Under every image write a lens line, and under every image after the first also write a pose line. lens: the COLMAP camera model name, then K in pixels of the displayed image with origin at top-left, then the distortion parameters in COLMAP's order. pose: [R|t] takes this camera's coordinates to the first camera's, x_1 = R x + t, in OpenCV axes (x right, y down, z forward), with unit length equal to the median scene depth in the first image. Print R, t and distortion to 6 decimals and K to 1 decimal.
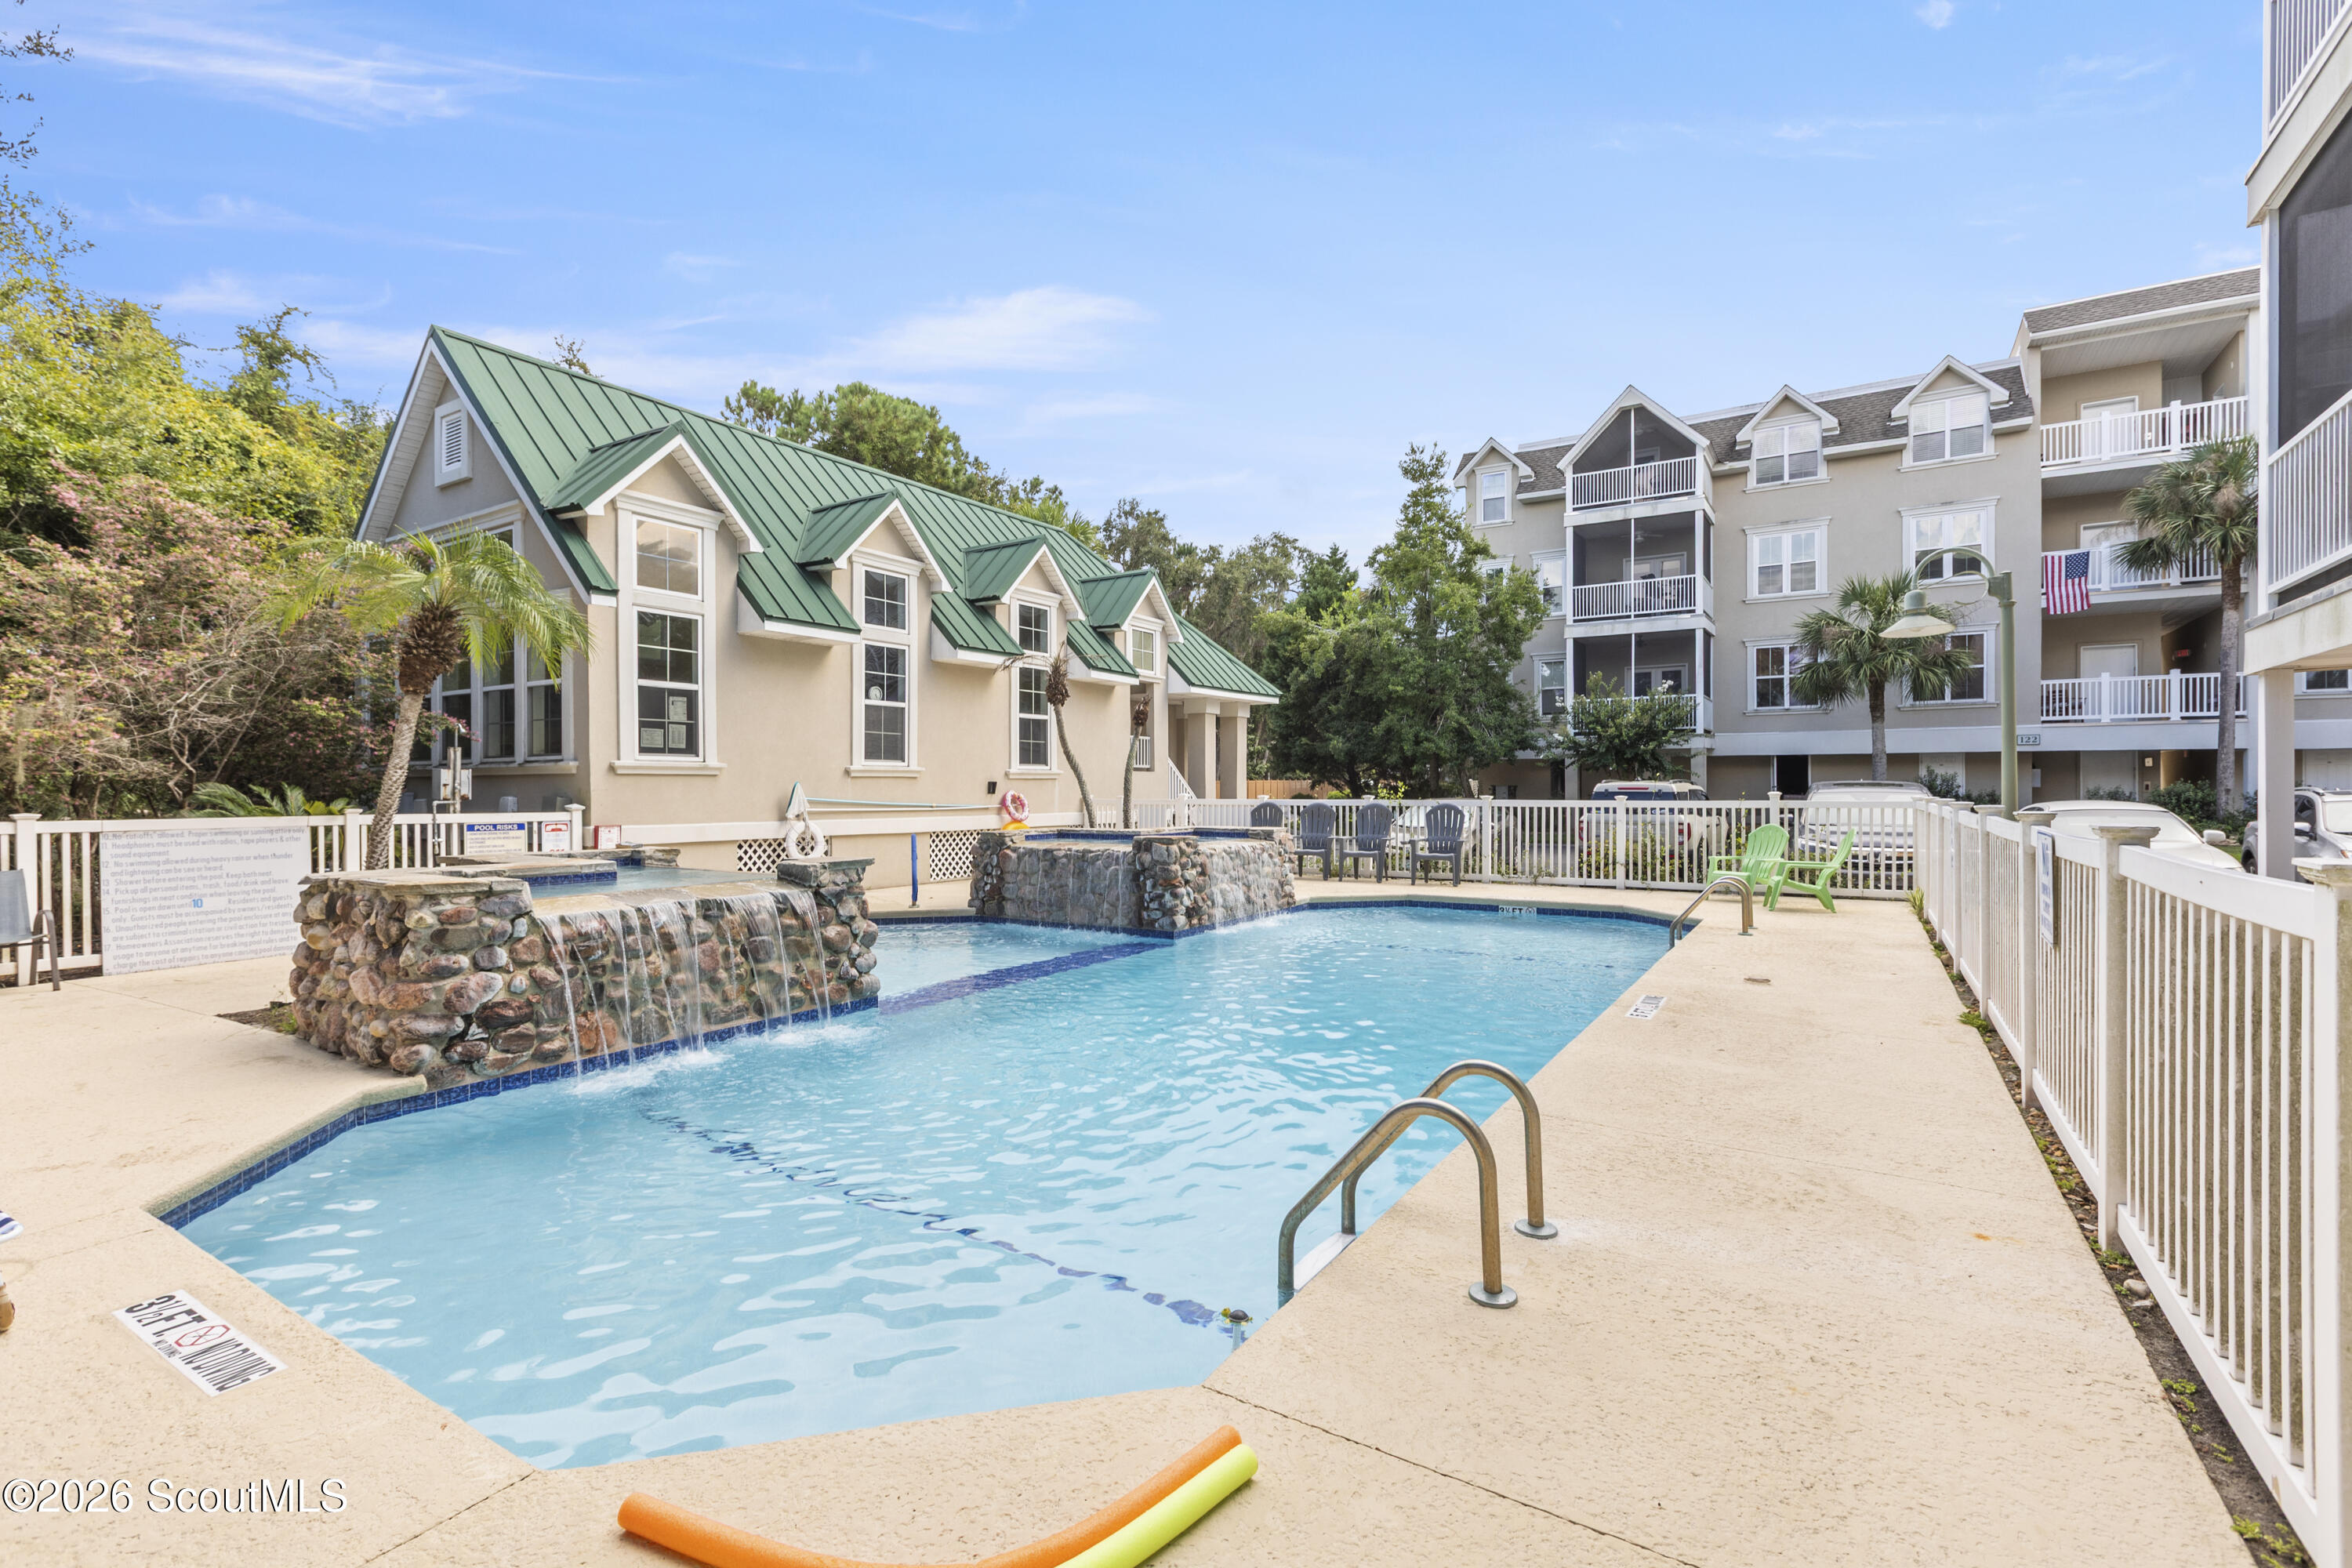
lens RADIAL K [[1075.4, 0, 1176.0], [0, 1075.4, 784.0], [0, 0, 1]] dist [-0.000536, -0.000012]
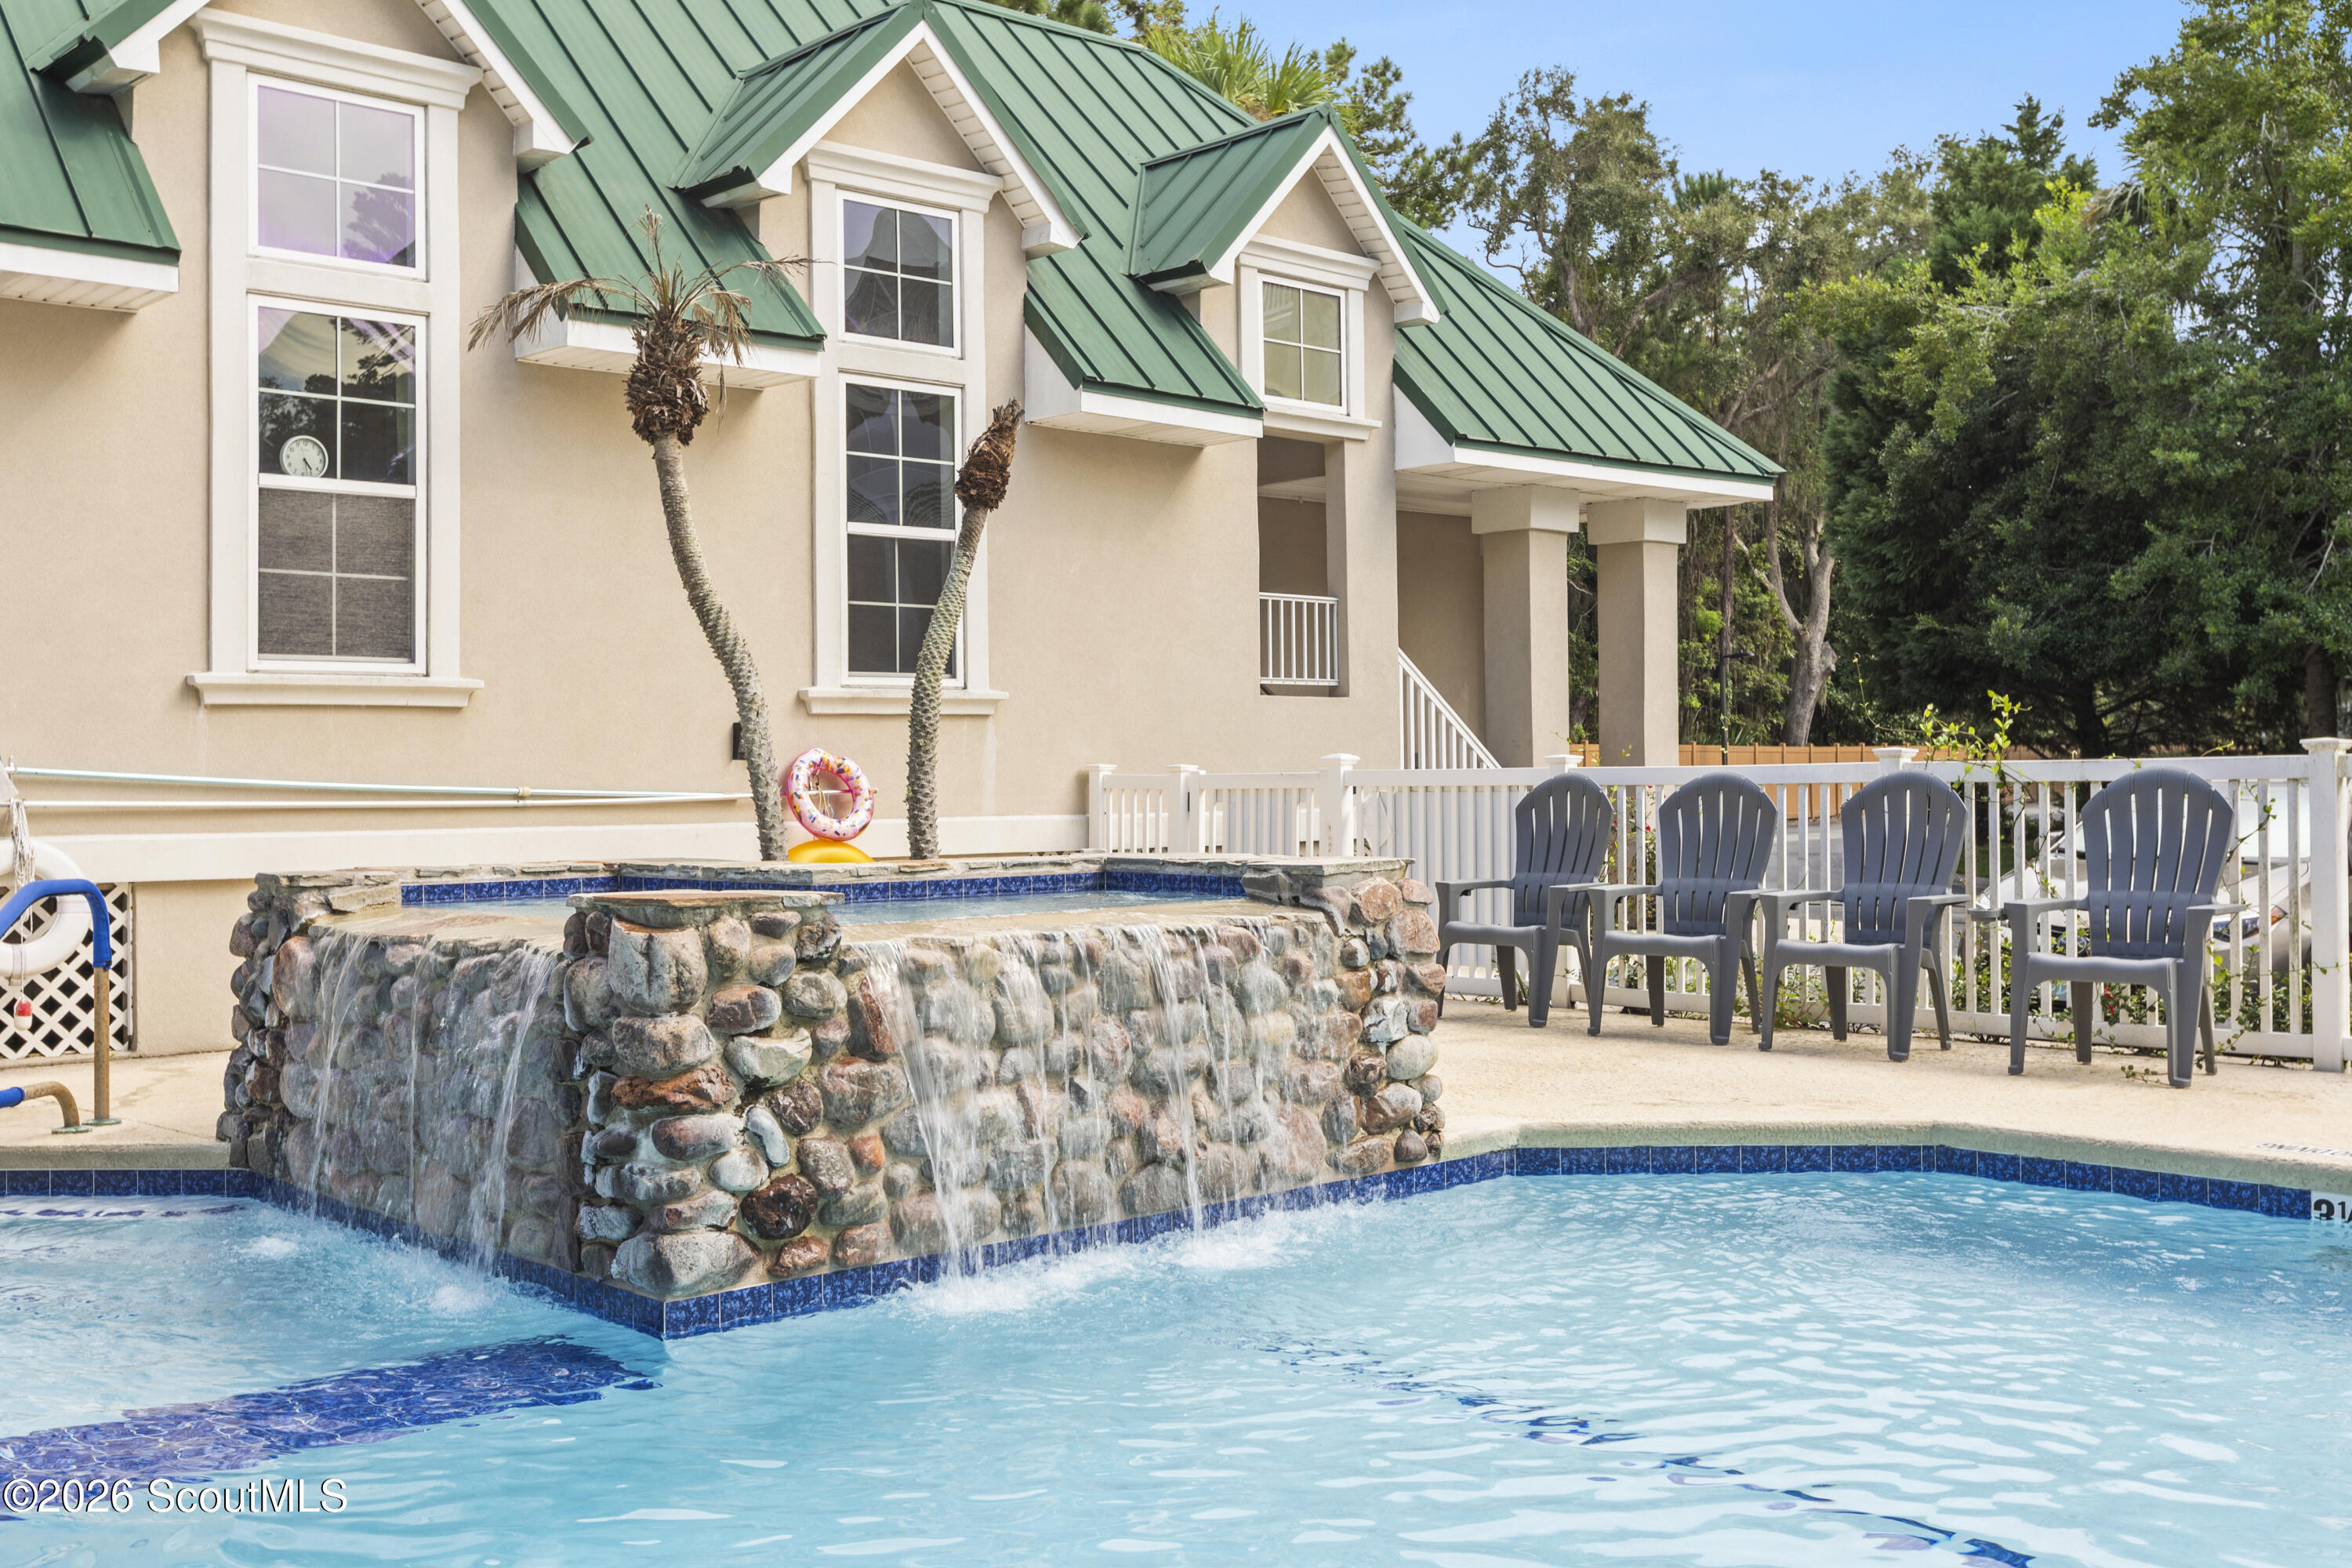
lens RADIAL K [[2242.4, 0, 1176.0], [0, 2242.4, 784.0], [0, 0, 1]] dist [-0.002655, -0.018405]
pose [[0.961409, -0.008549, -0.274992, 0.124522], [0.010462, 0.999930, 0.005491, 0.011942], [0.274926, -0.008156, 0.961431, 0.292336]]
